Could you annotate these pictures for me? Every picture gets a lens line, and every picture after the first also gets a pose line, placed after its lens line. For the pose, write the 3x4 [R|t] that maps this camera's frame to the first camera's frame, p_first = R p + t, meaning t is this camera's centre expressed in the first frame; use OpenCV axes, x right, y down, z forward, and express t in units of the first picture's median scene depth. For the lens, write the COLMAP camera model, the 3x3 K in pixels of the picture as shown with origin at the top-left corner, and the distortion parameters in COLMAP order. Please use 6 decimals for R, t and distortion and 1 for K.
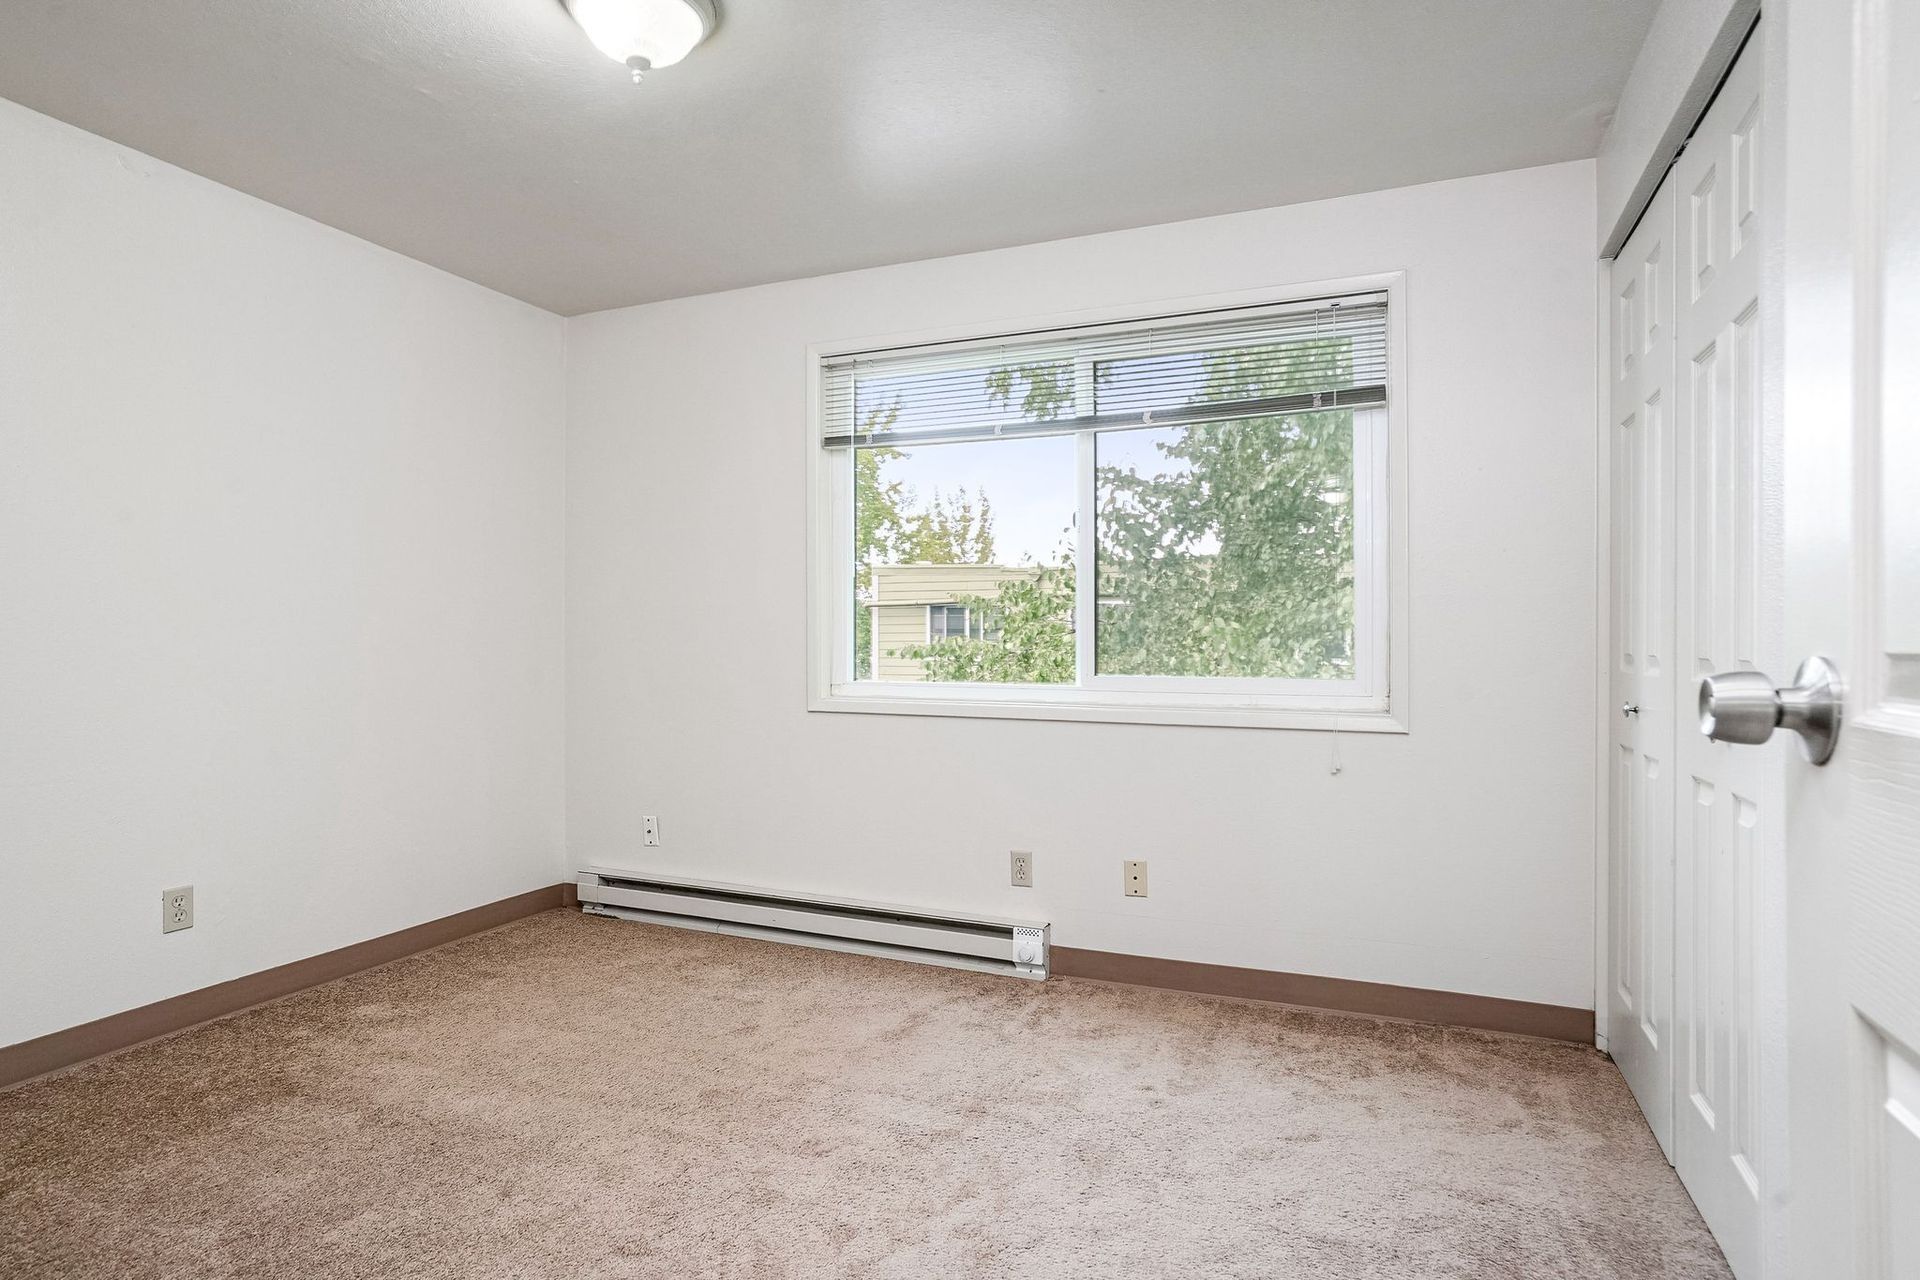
lens RADIAL K [[1000.1, 0, 960.0], [0, 1000.1, 640.0], [0, 0, 1]] dist [-0.032432, 0.023785]
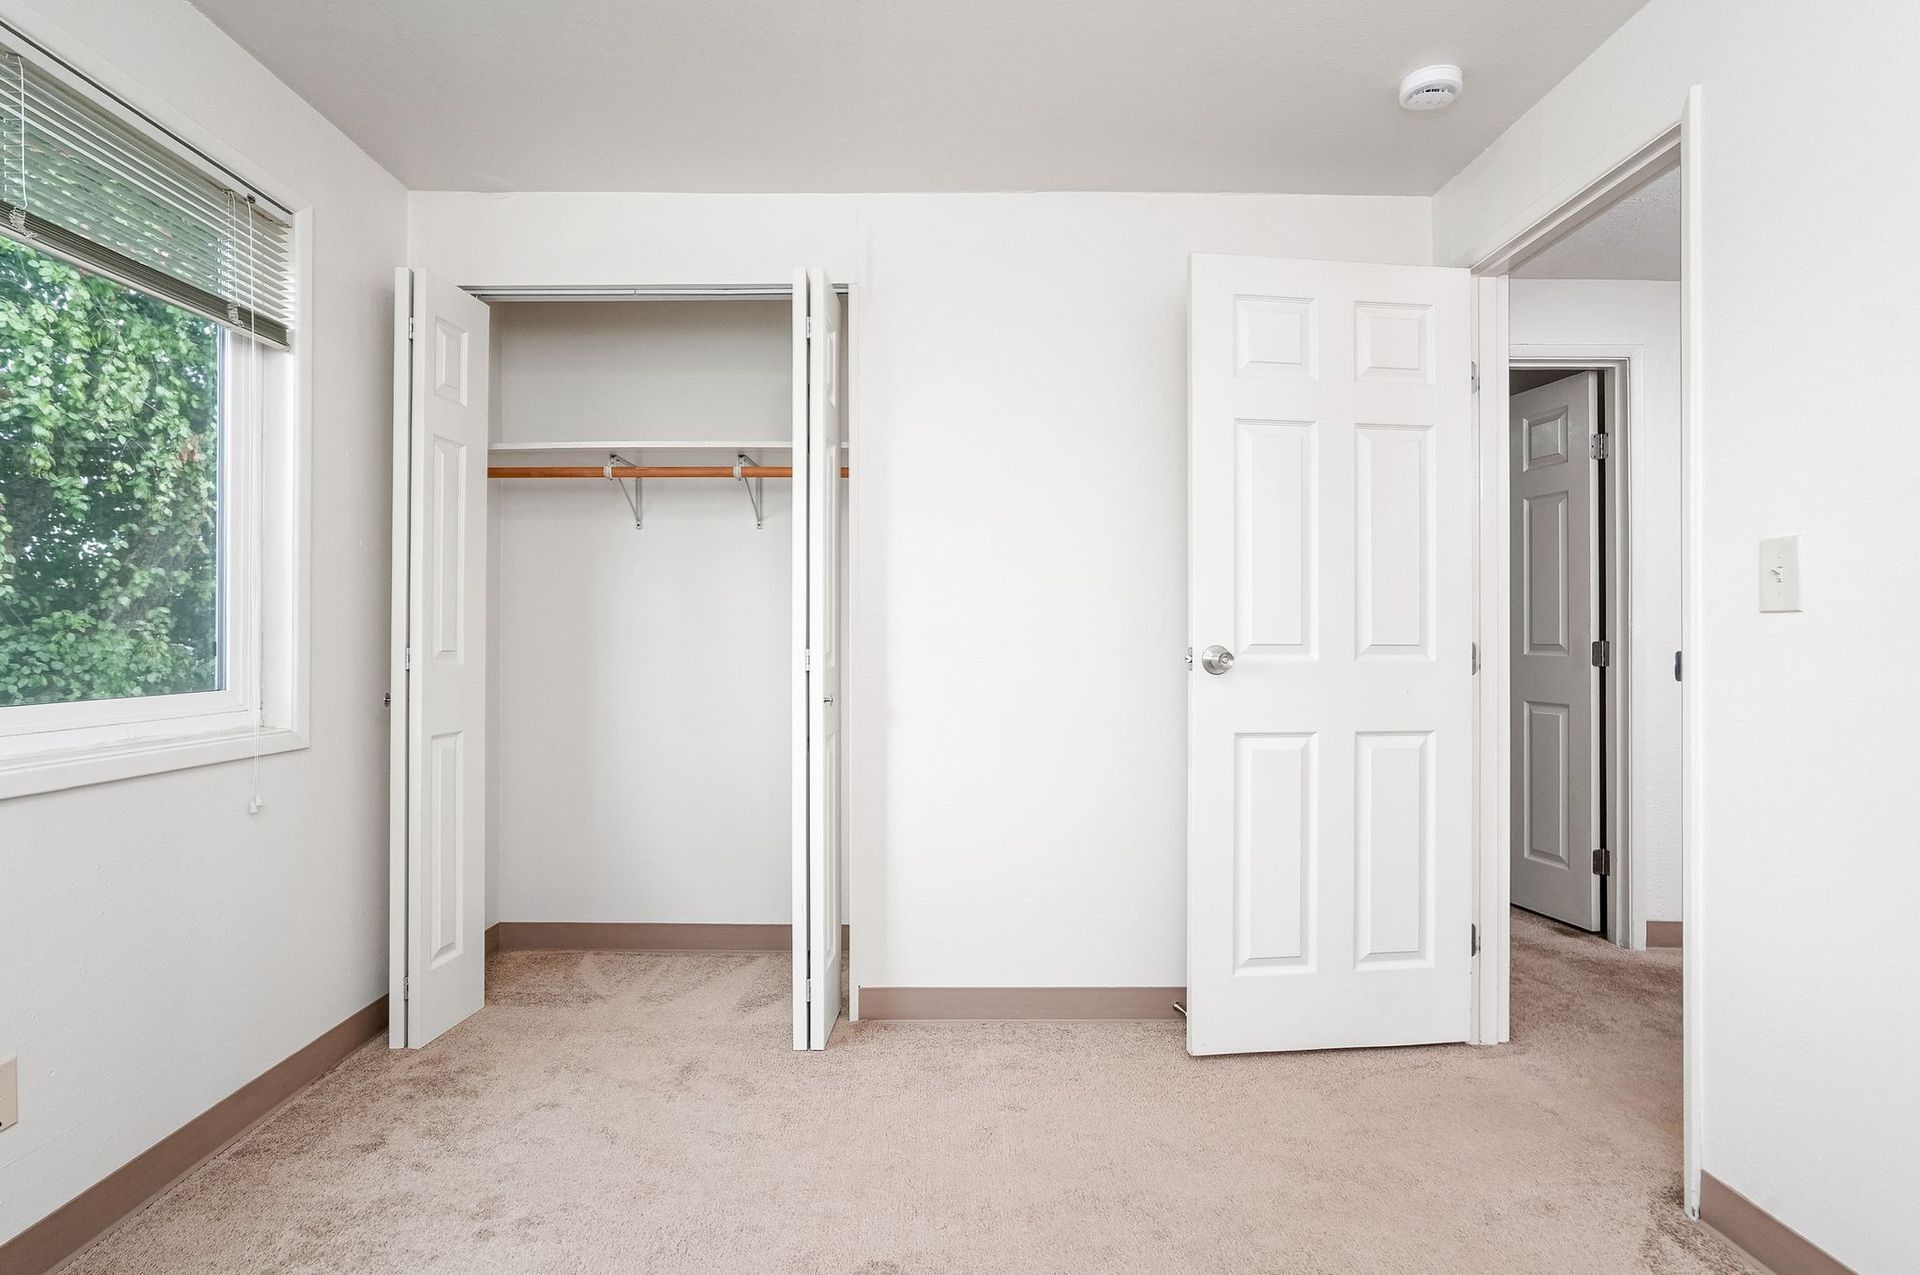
lens RADIAL K [[1000.1, 0, 960.0], [0, 1000.1, 637.5], [0, 0, 1]] dist [-0.032432, 0.023785]
pose [[-0.395374, -0.002133, 0.918518, -0.537160], [-0.004197, 0.999991, 0.000516, -0.003562], [-0.918511, -0.003651, -0.395379, 0.803143]]
